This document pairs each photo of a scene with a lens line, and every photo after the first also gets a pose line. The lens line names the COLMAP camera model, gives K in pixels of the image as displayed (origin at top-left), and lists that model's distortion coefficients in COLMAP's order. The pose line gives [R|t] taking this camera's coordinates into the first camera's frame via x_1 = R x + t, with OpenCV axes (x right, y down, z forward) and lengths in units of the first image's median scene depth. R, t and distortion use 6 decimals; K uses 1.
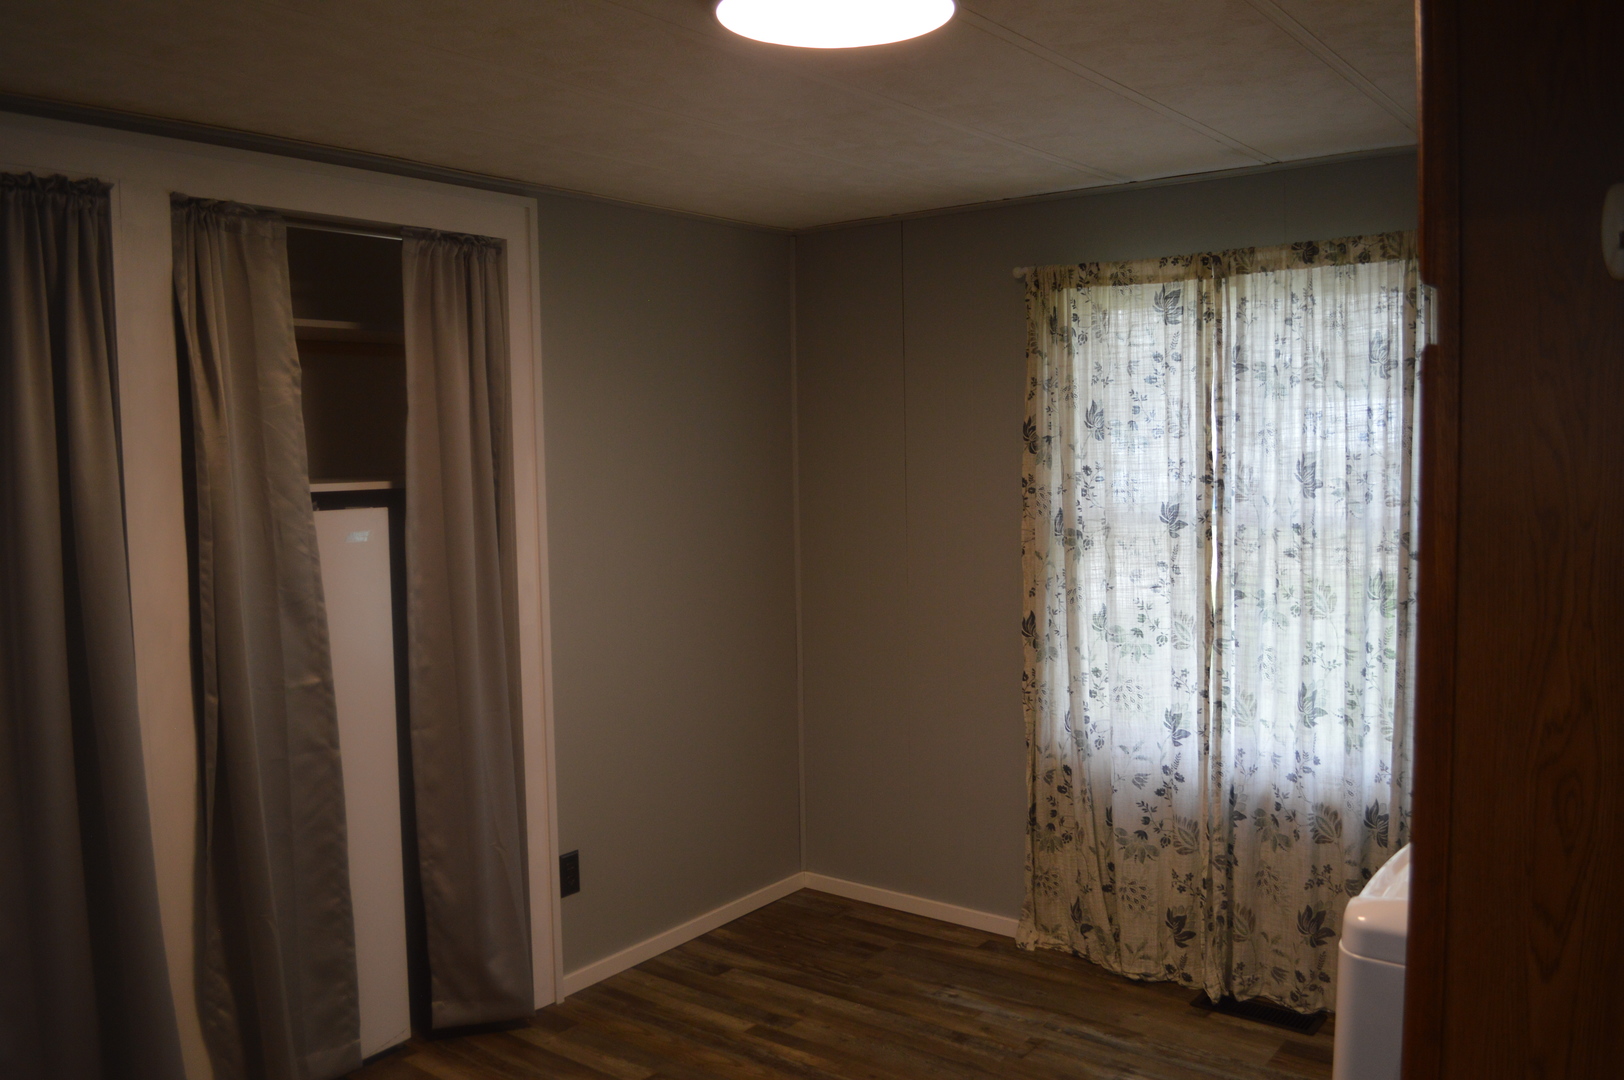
lens RADIAL K [[1306.2, 0, 800.8], [0, 1306.2, 549.1], [0, 0, 1]] dist [-0.079838, 0.012252]
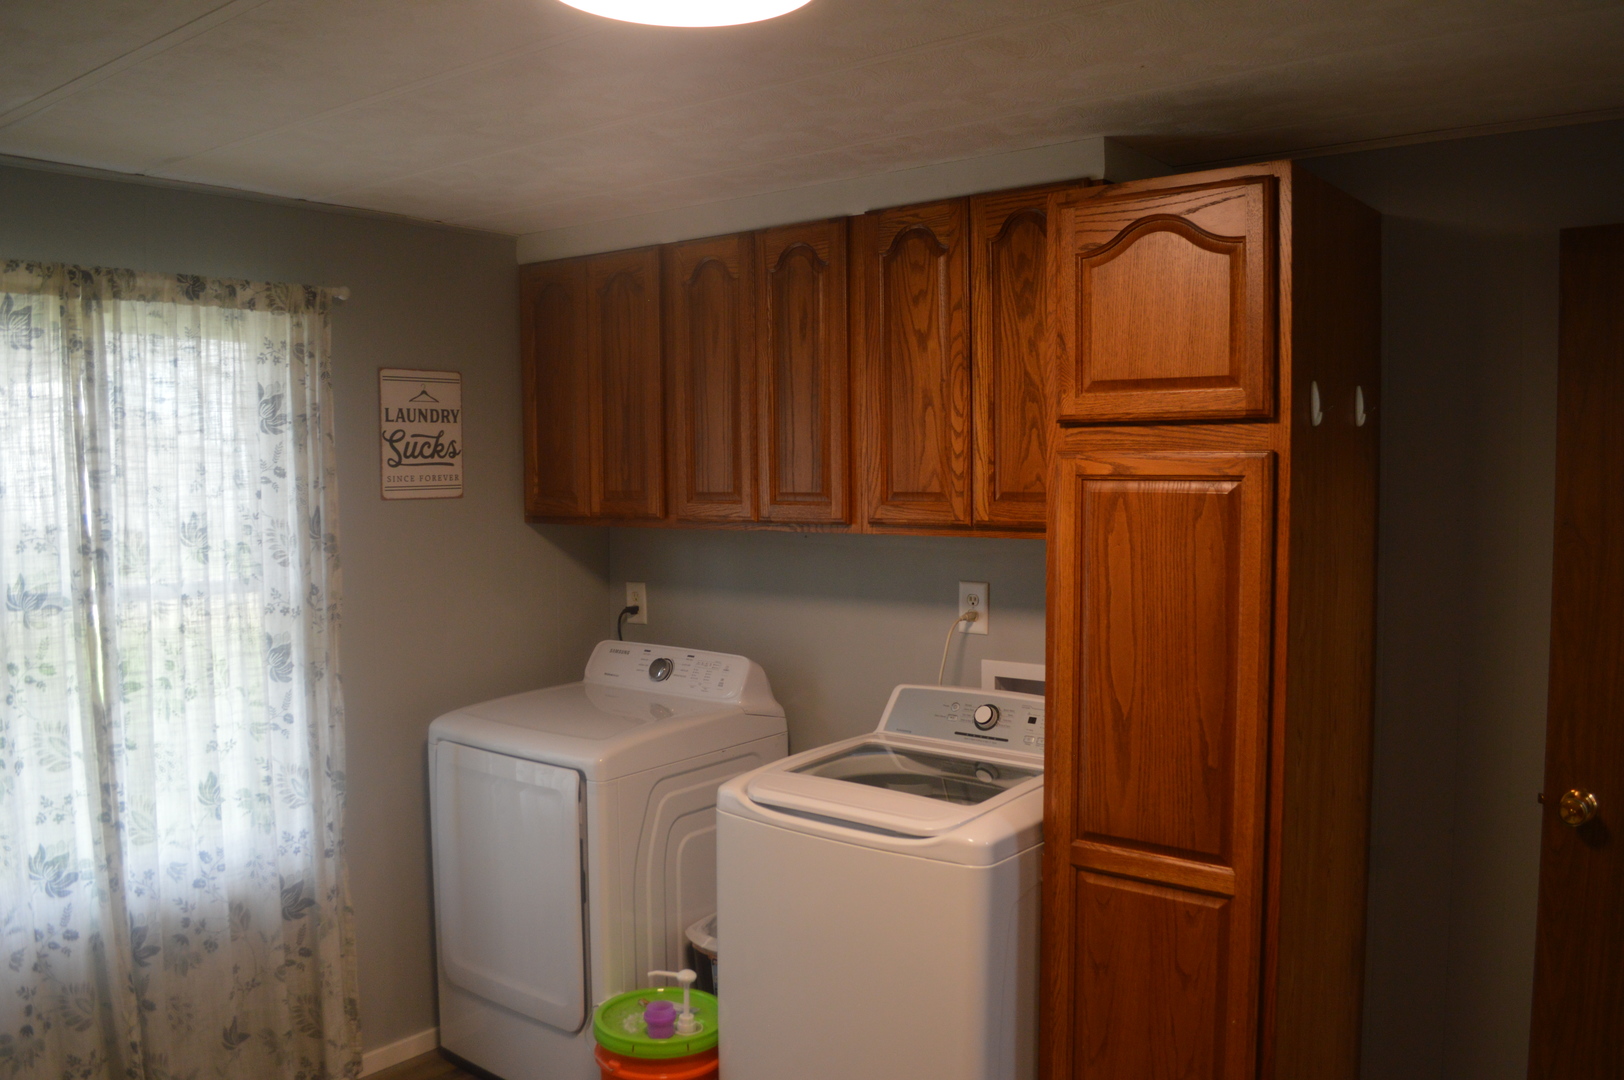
lens RADIAL K [[1306.2, 0, 800.8], [0, 1306.2, 549.1], [0, 0, 1]] dist [-0.079838, 0.012252]
pose [[-0.003886, -0.047490, 0.998864, -0.474408], [0.084784, 0.995259, 0.047649, -0.054998], [-0.996392, 0.084872, 0.000158, 0.569060]]
